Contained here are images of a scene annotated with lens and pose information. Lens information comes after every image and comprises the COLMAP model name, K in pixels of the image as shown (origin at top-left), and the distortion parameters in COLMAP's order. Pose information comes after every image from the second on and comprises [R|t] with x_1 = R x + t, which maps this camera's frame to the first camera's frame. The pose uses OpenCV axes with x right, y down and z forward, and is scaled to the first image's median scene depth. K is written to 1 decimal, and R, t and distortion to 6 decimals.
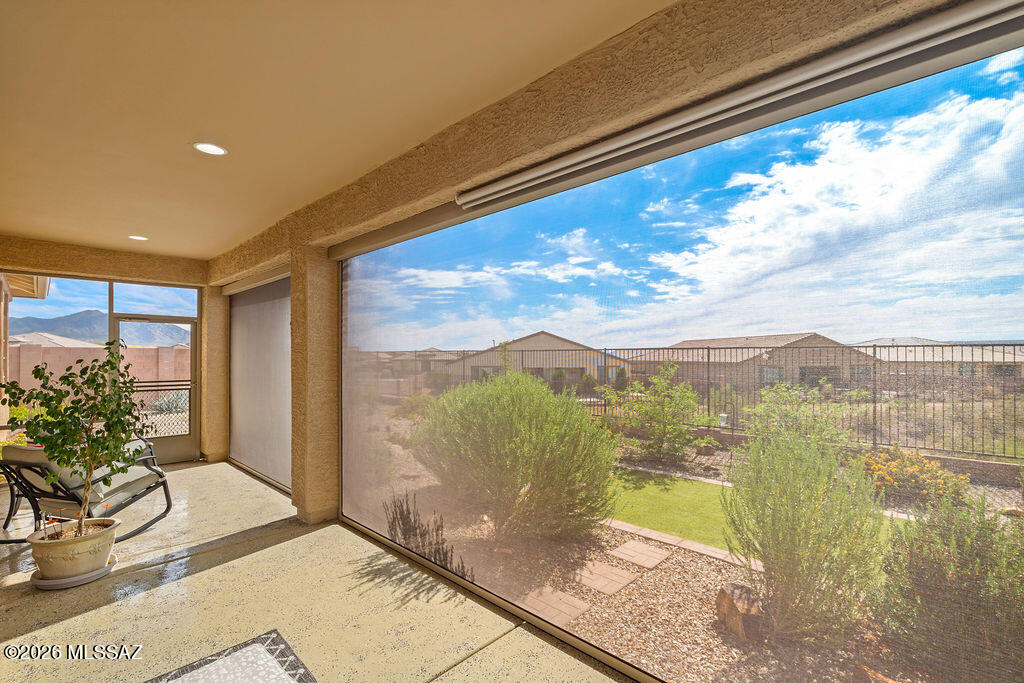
lens RADIAL K [[450.7, 0, 513.0], [0, 450.7, 352.6], [0, 0, 1]] dist [-0.001717, 0.000228]
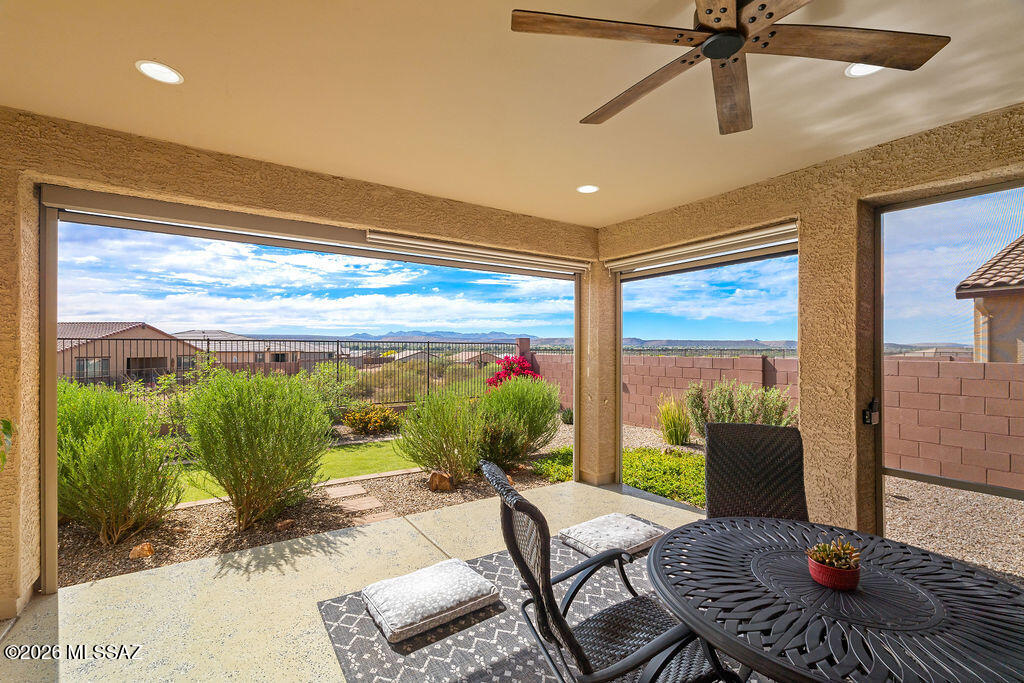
lens RADIAL K [[450.7, 0, 513.5], [0, 450.7, 339.2], [0, 0, 1]] dist [-0.001717, 0.000228]
pose [[0.222235, 0.019075, 0.974807, -0.615500], [-0.009978, 0.999801, -0.017289, -0.001304], [-0.974942, -0.005884, 0.222381, 0.123190]]
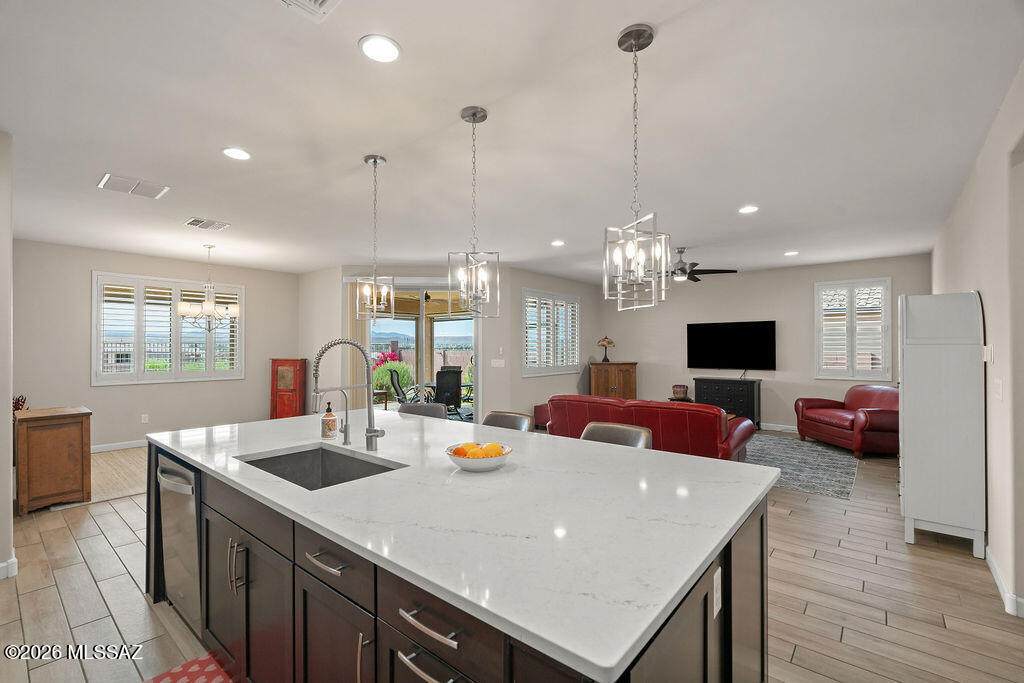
lens RADIAL K [[450.7, 0, 513.9], [0, 450.7, 342.0], [0, 0, 1]] dist [-0.001717, 0.000228]
pose [[-0.059714, 0.009376, 0.998171, -1.707397], [-0.005681, 0.999936, -0.009733, -0.007853], [-0.998199, -0.006252, -0.059657, -0.095786]]
